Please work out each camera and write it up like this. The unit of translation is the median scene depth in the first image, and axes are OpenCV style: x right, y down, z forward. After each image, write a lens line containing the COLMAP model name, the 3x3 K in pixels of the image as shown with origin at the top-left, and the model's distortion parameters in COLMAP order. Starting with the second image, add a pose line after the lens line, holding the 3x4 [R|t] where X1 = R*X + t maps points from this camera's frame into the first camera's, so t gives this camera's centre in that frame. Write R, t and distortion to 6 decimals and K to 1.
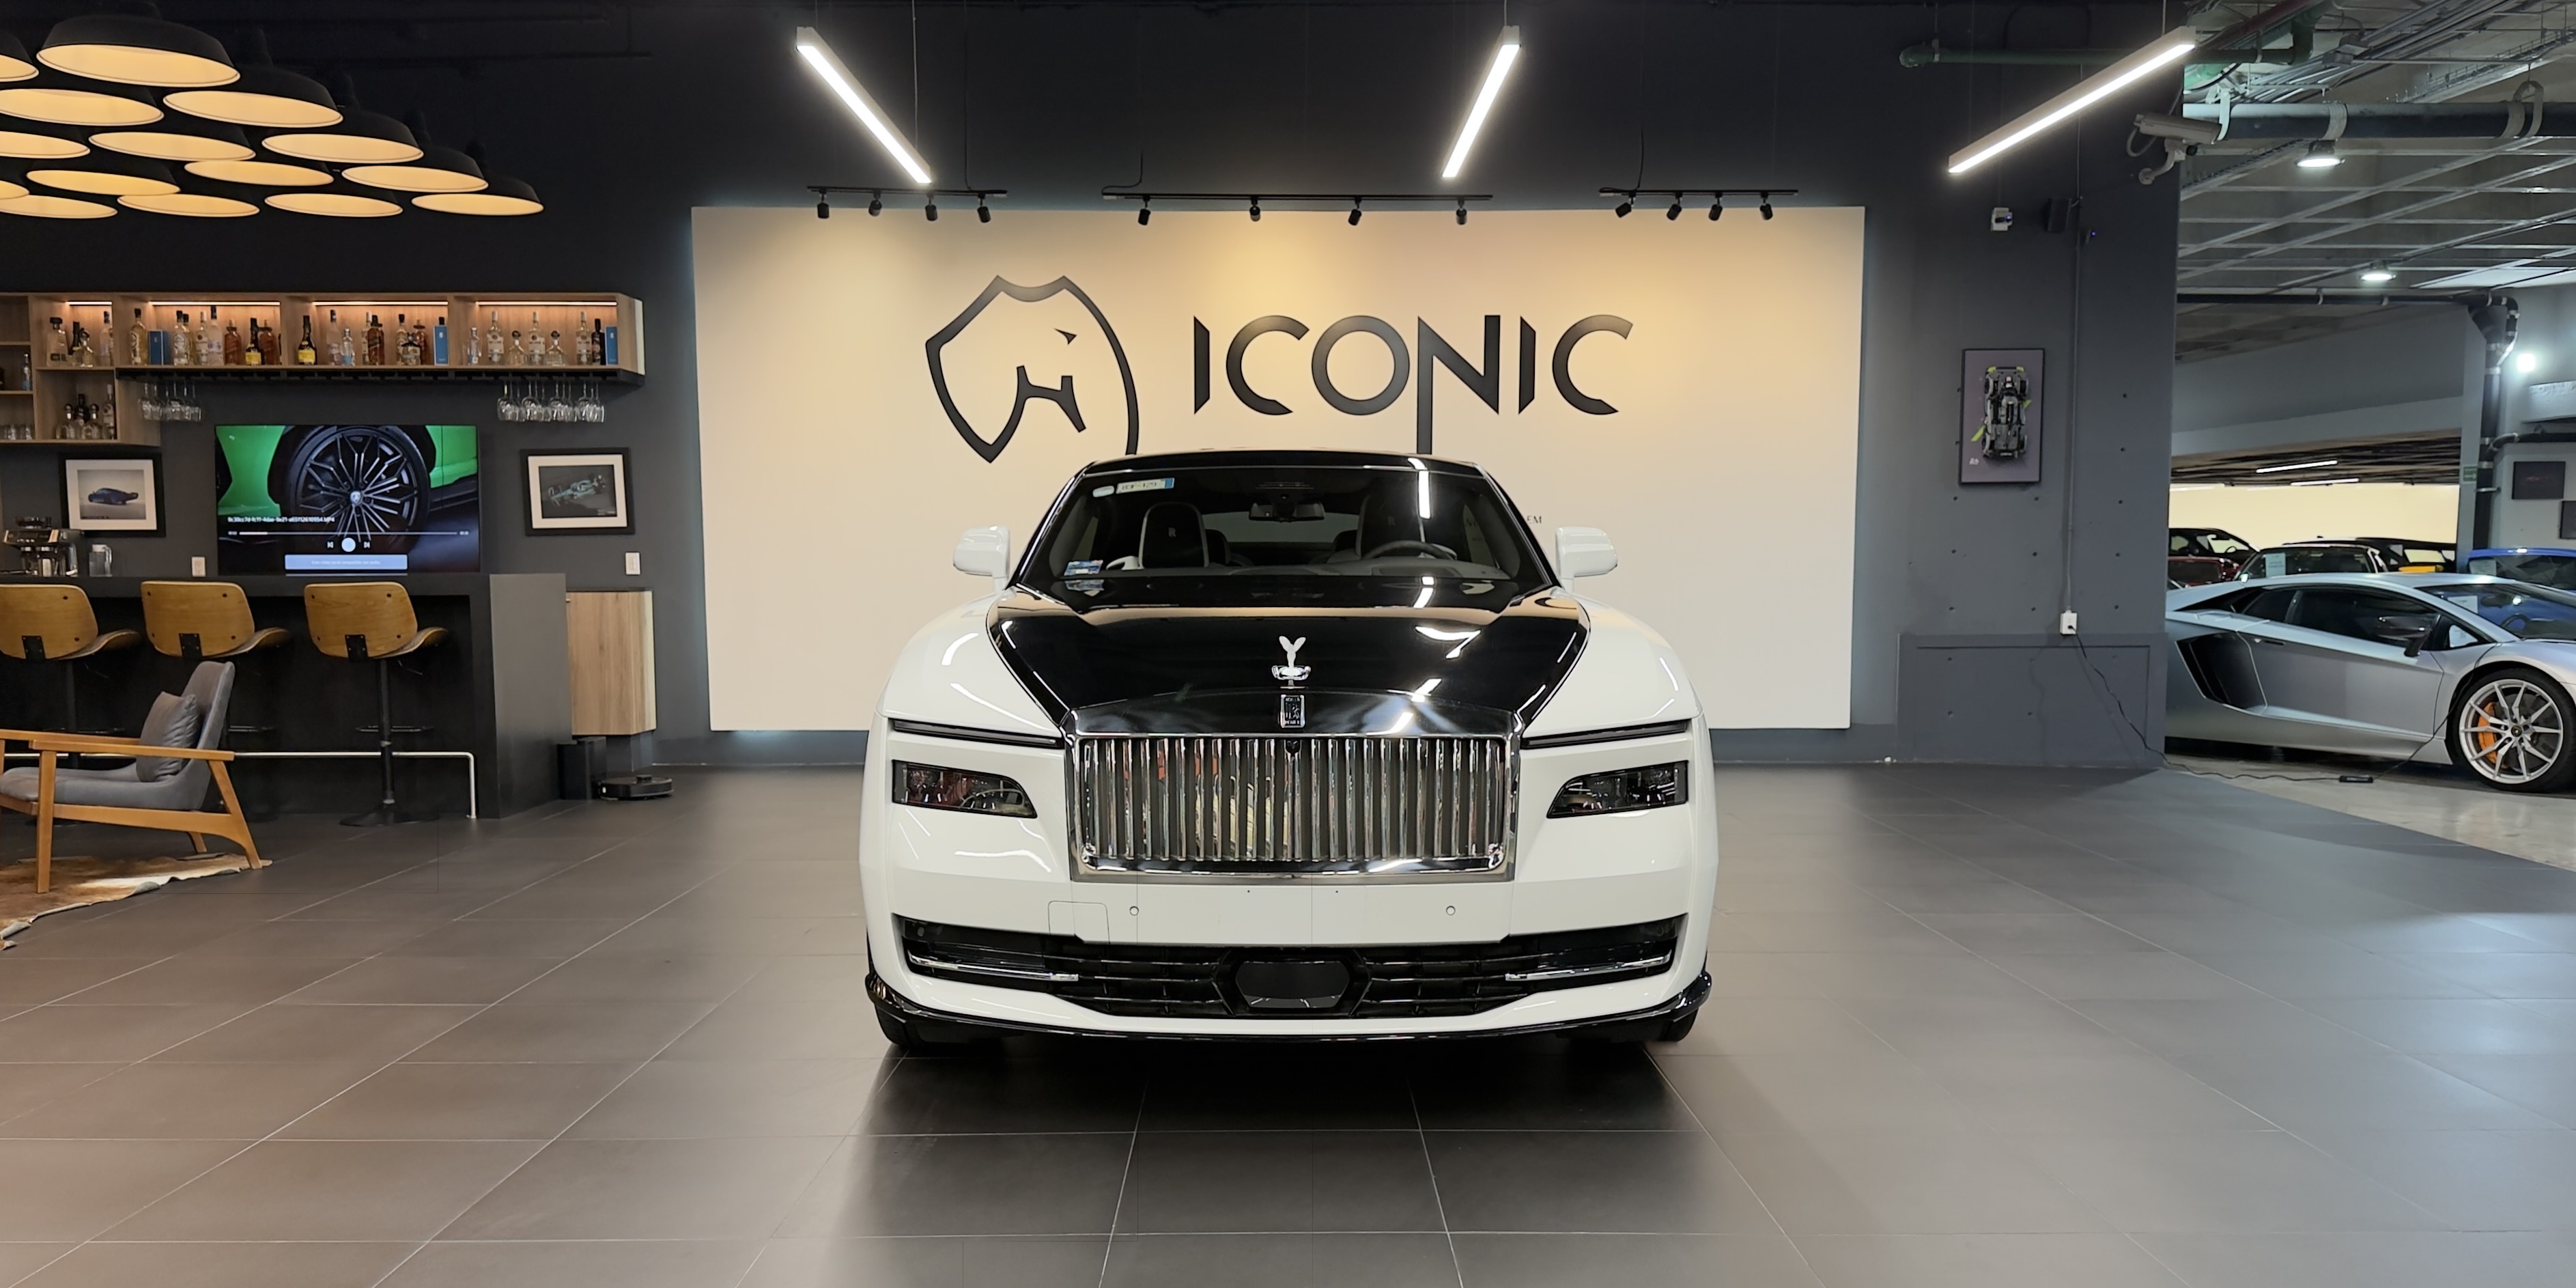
lens RADIAL K [[1915.8, 0, 1276.0], [0, 1915.8, 708.4], [0, 0, 1]] dist [0.155275, -0.246431]
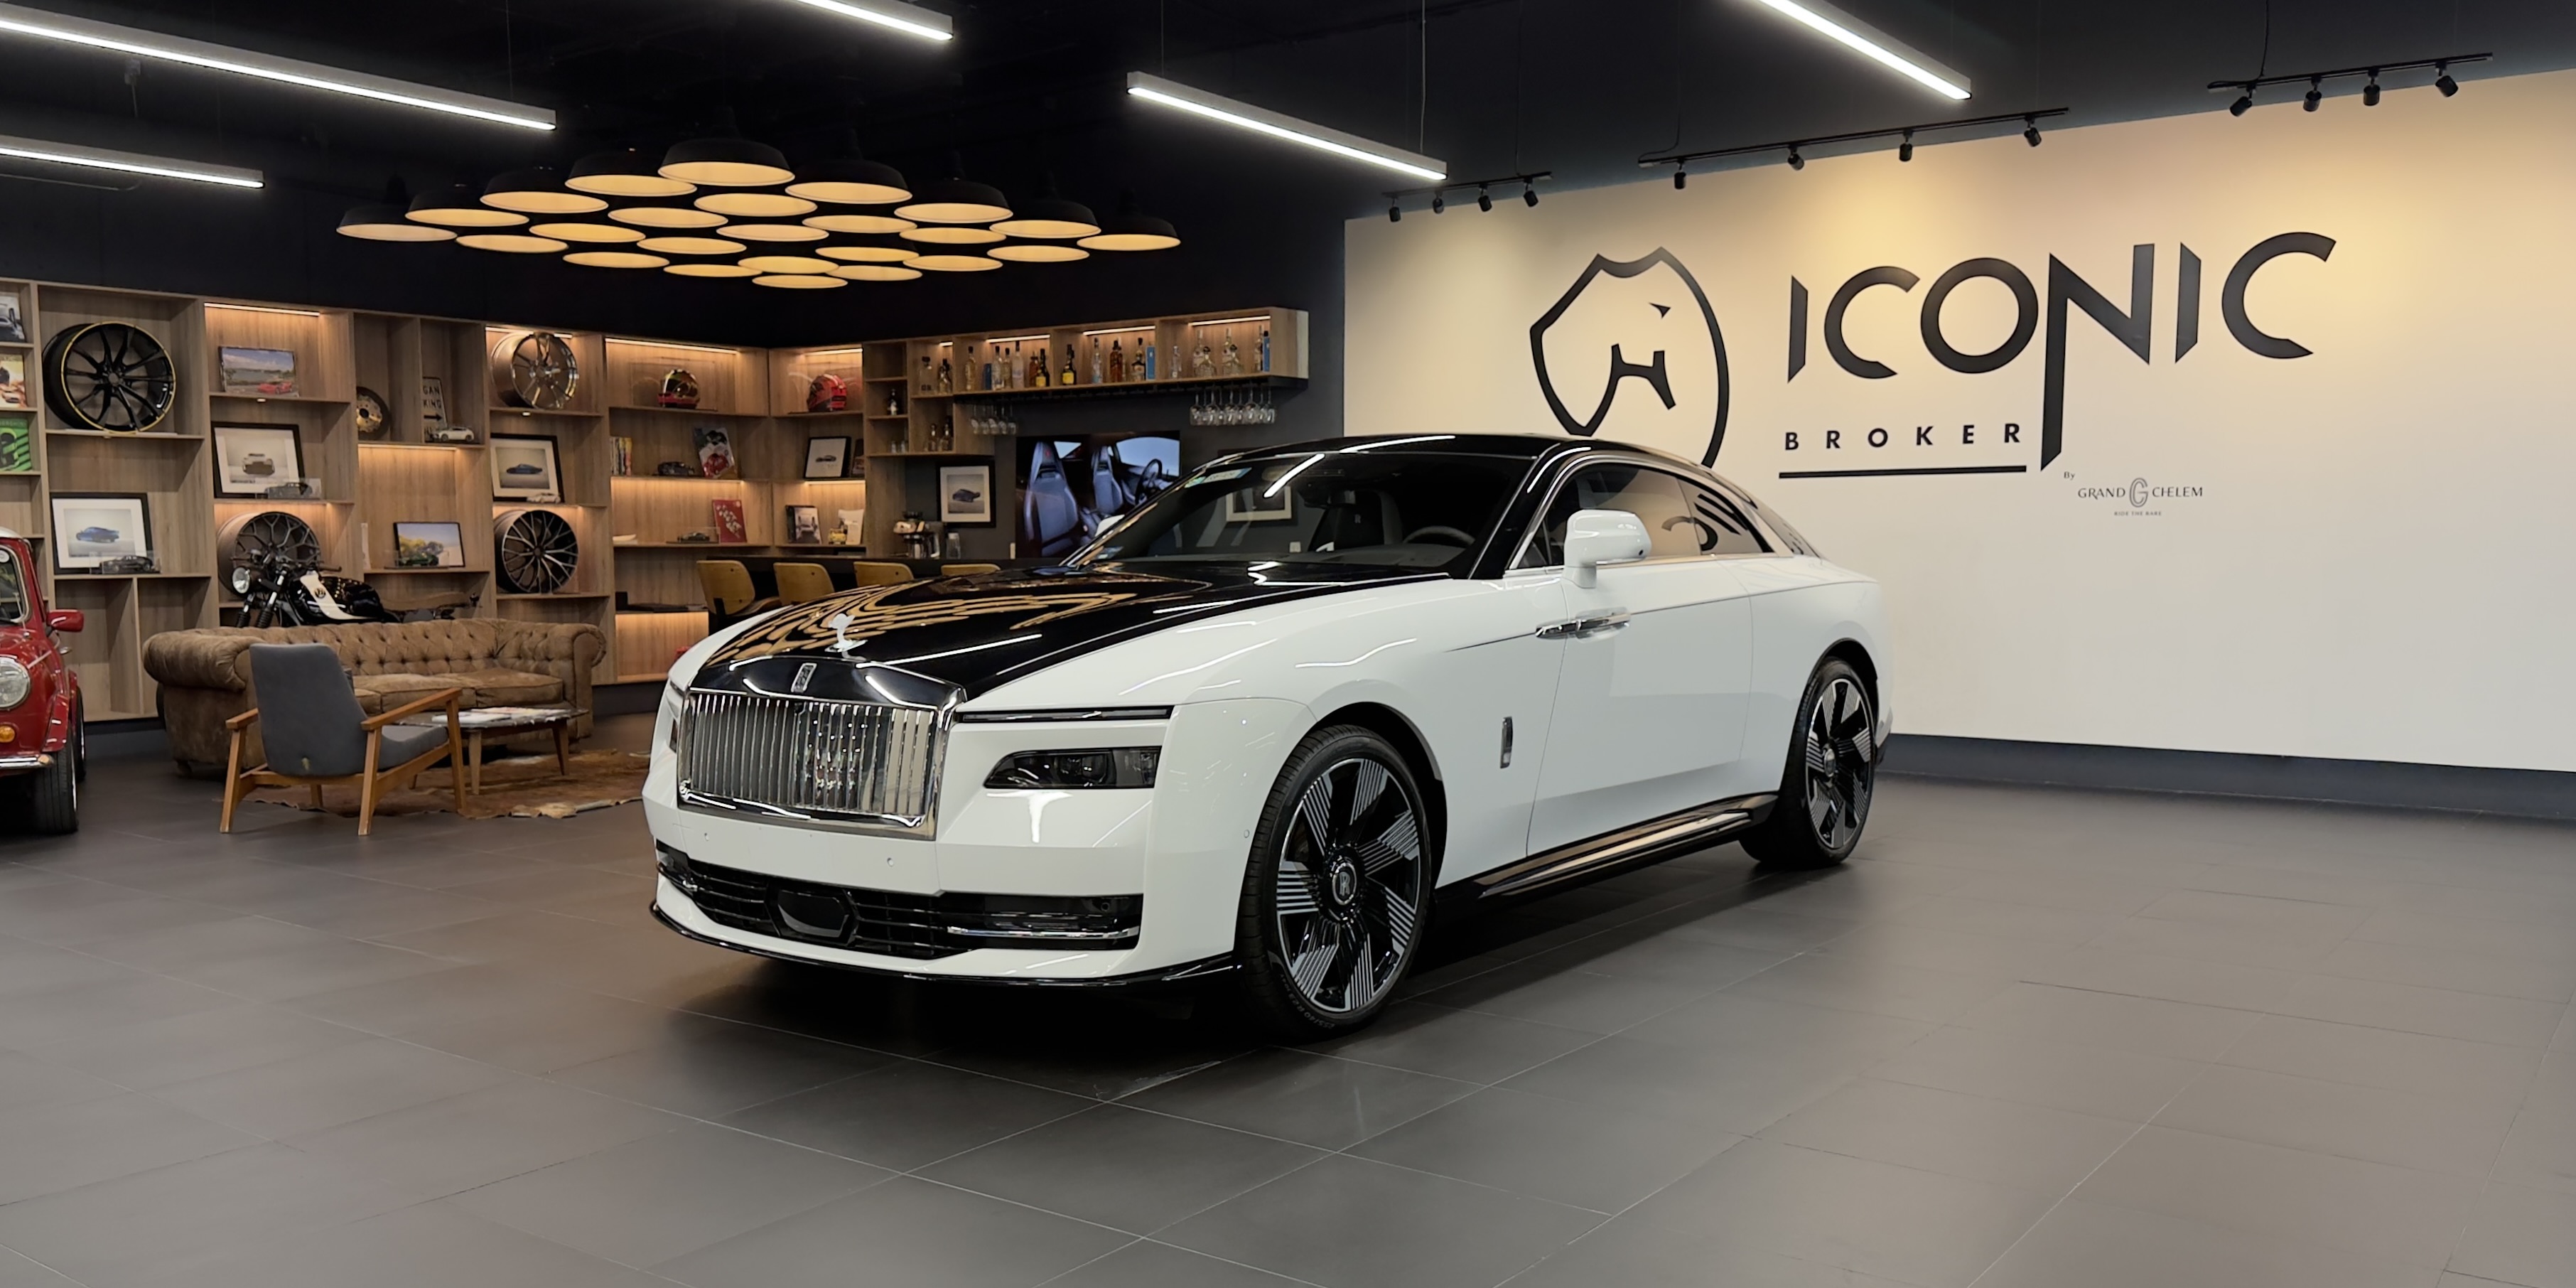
lens RADIAL K [[1982.3, 0, 1220.4], [0, 1982.3, 746.1], [0, 0, 1]] dist [0.169928, -0.286727]
pose [[0.791285, 0.062958, -0.608198, 0.342204], [-0.047027, 0.998005, 0.042124, -0.007386], [0.609637, -0.004730, 0.792667, 0.069474]]
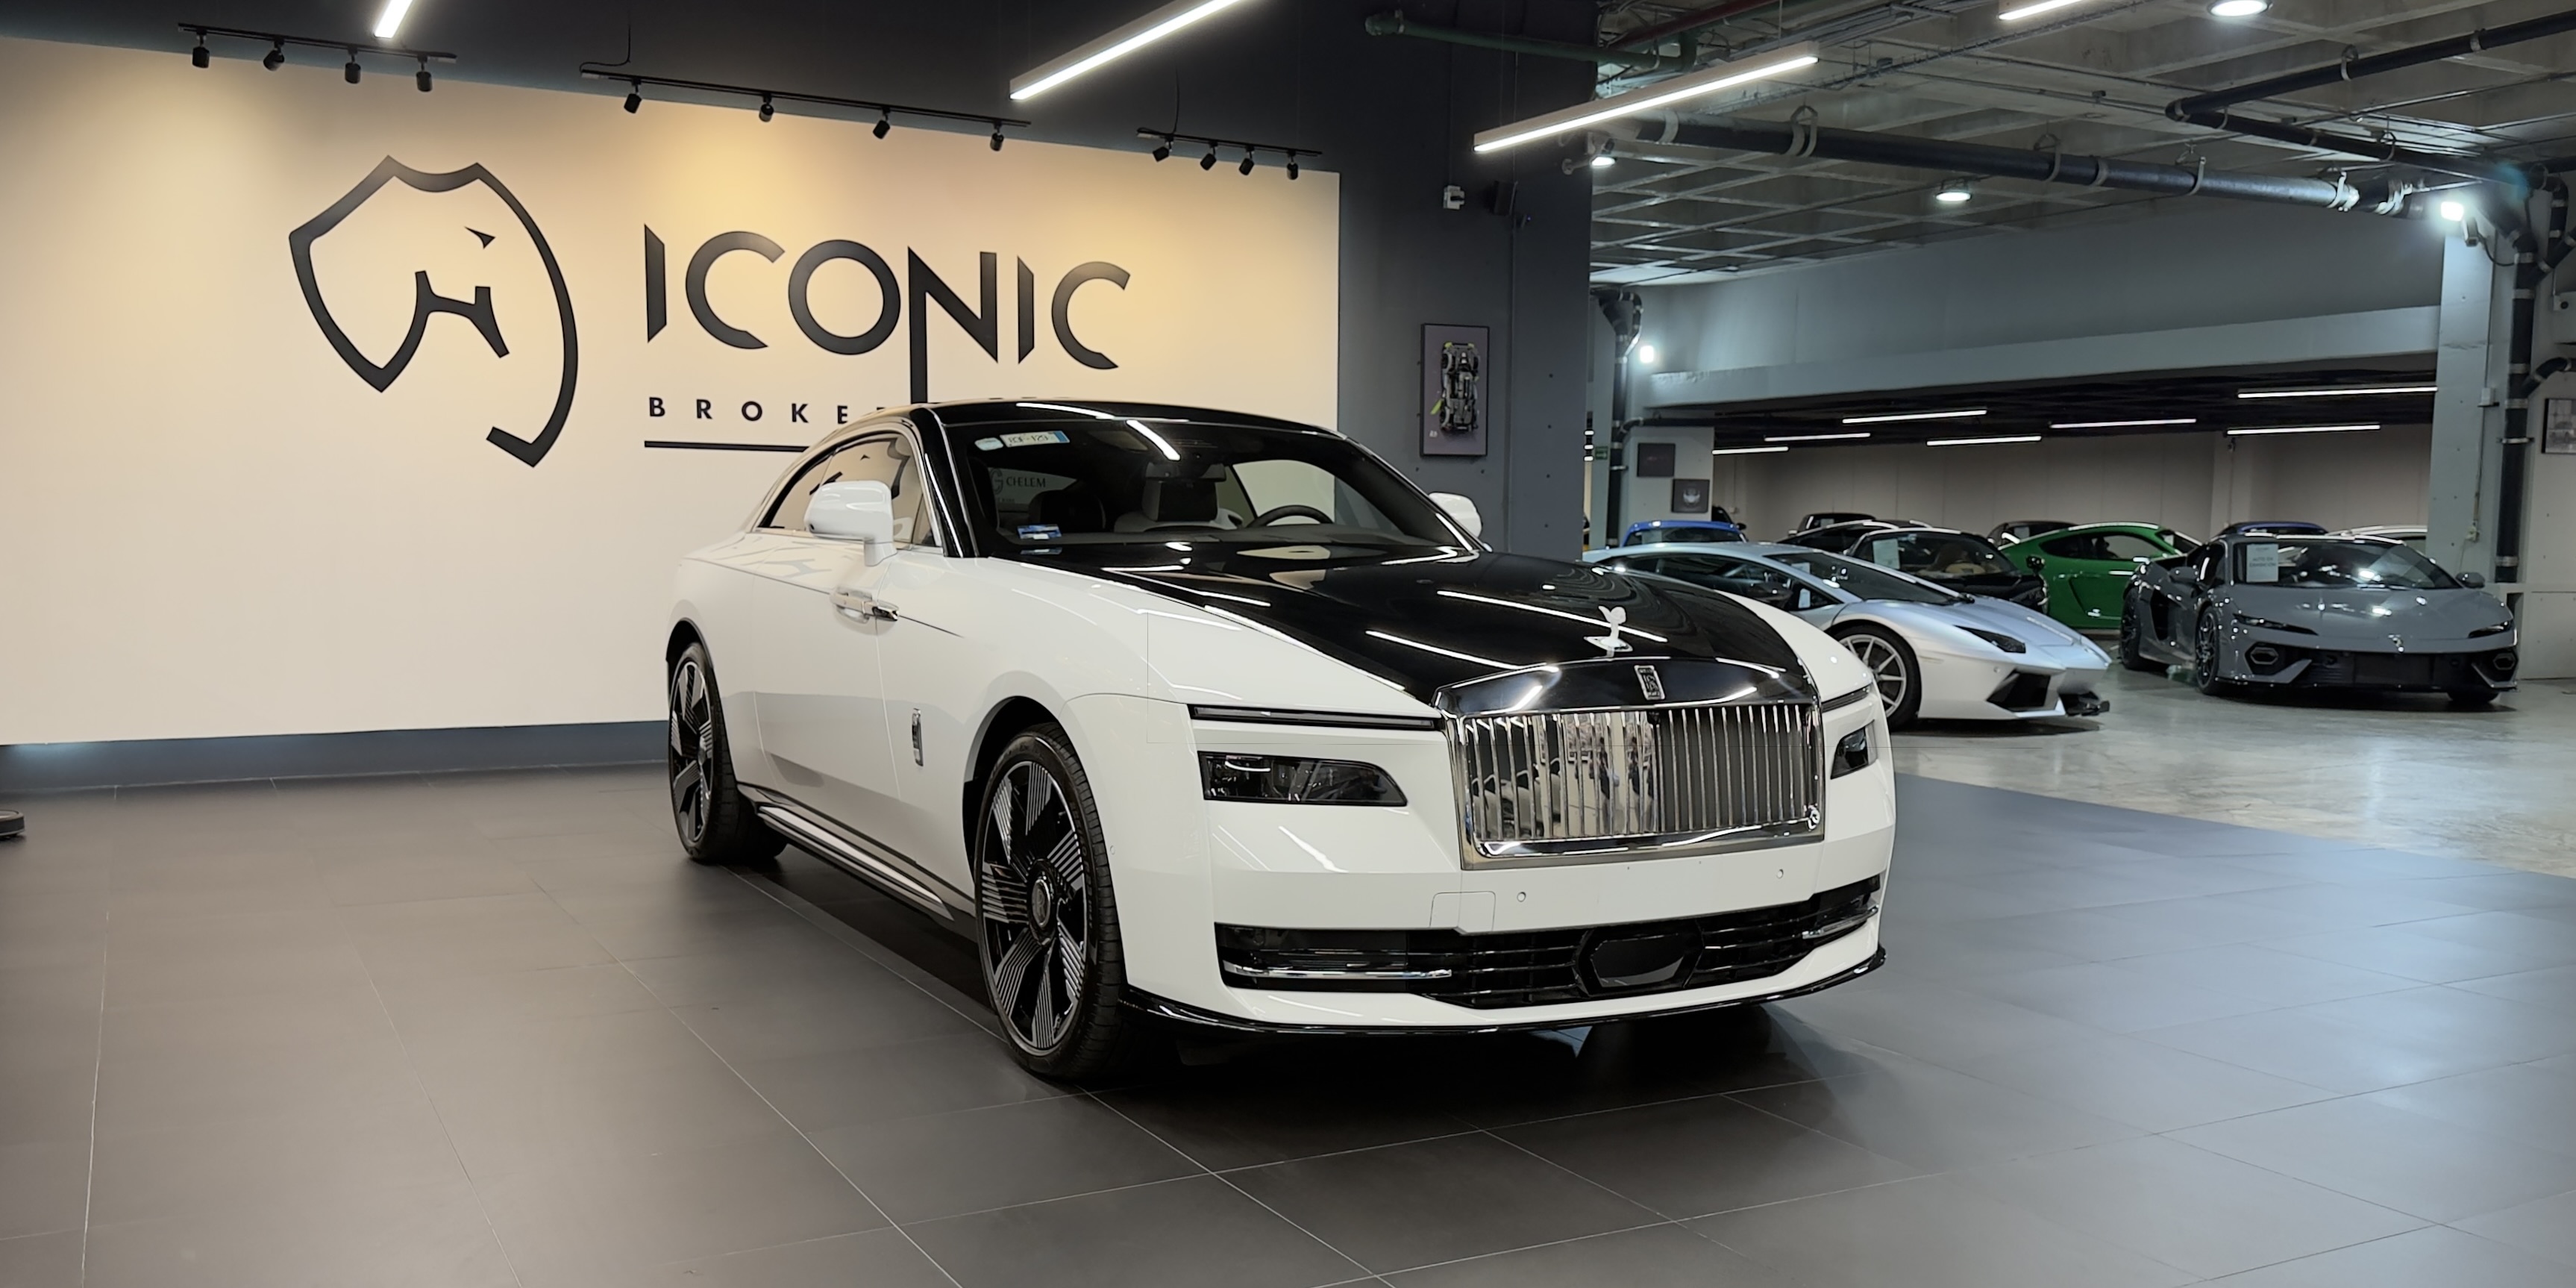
lens RADIAL K [[2097.4, 0, 1323.7], [0, 2097.4, 723.8], [0, 0, 1]] dist [0.190538, -0.416595]
pose [[0.878391, -0.037308, 0.476485, -0.233714], [0.028490, 0.999263, 0.025719, -0.003568], [-0.477093, -0.009016, 0.878806, 0.046543]]
